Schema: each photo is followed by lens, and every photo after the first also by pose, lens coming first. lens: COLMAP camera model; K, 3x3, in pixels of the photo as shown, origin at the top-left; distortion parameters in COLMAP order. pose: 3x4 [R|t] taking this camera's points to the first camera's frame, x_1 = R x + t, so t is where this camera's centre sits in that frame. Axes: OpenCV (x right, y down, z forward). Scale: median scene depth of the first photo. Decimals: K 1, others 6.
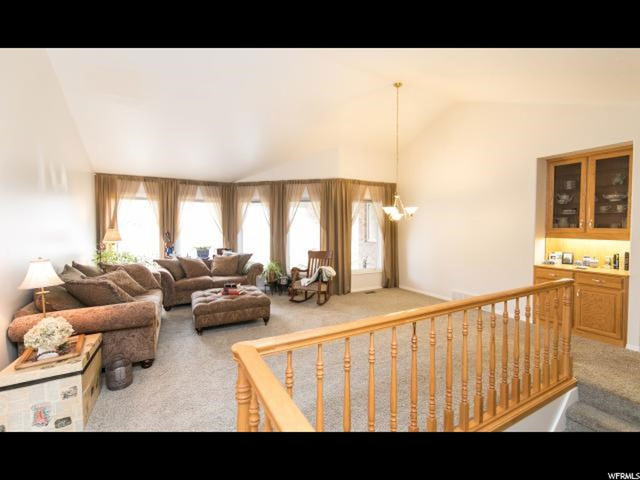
lens RADIAL K [[292.4, 0, 345.1], [0, 292.4, 238.5], [0, 0, 1]] dist [0.001667, 0.000573]
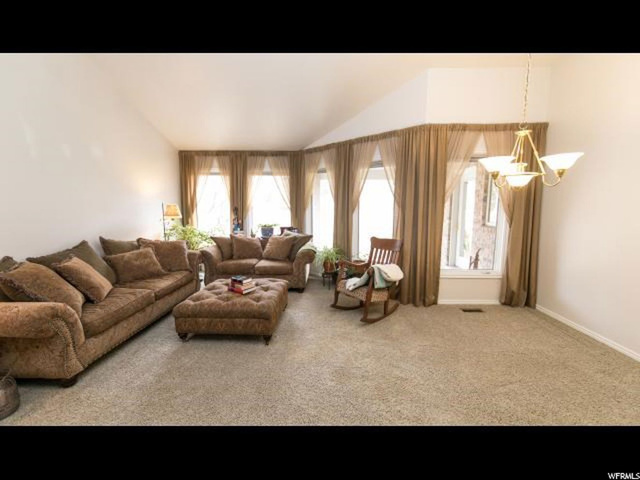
lens RADIAL K [[275.4, 0, 322.4], [0, 275.4, 236.7], [0, 0, 1]] dist [-0.000531, -0.000954]
pose [[0.849707, 0.064816, -0.523257, 0.128225], [-0.022364, 0.995953, 0.087053, -0.013923], [0.526781, -0.062268, 0.847717, 0.411600]]
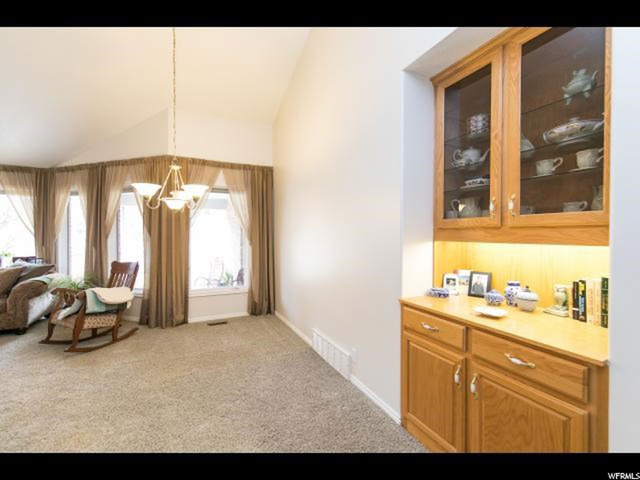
lens RADIAL K [[275.4, 0, 323.5], [0, 275.4, 240.9], [0, 0, 1]] dist [-0.000531, -0.000954]
pose [[0.997848, 0.003411, -0.065487, 0.430483], [-0.004920, 0.999726, -0.022901, 0.007218], [0.065391, 0.023174, 0.997591, 0.432093]]
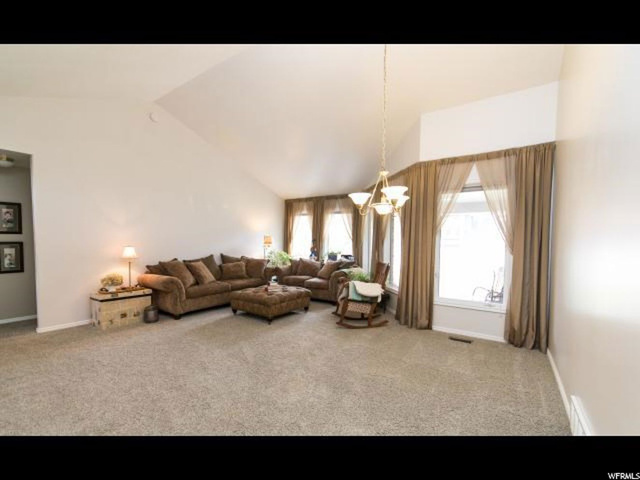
lens RADIAL K [[275.4, 0, 325.1], [0, 275.4, 251.0], [0, 0, 1]] dist [-0.000531, -0.000954]
pose [[0.431738, 0.036584, -0.901257, 0.542257], [-0.044931, 0.998809, 0.019021, 0.004131], [0.900880, 0.032282, 0.432867, 0.577111]]
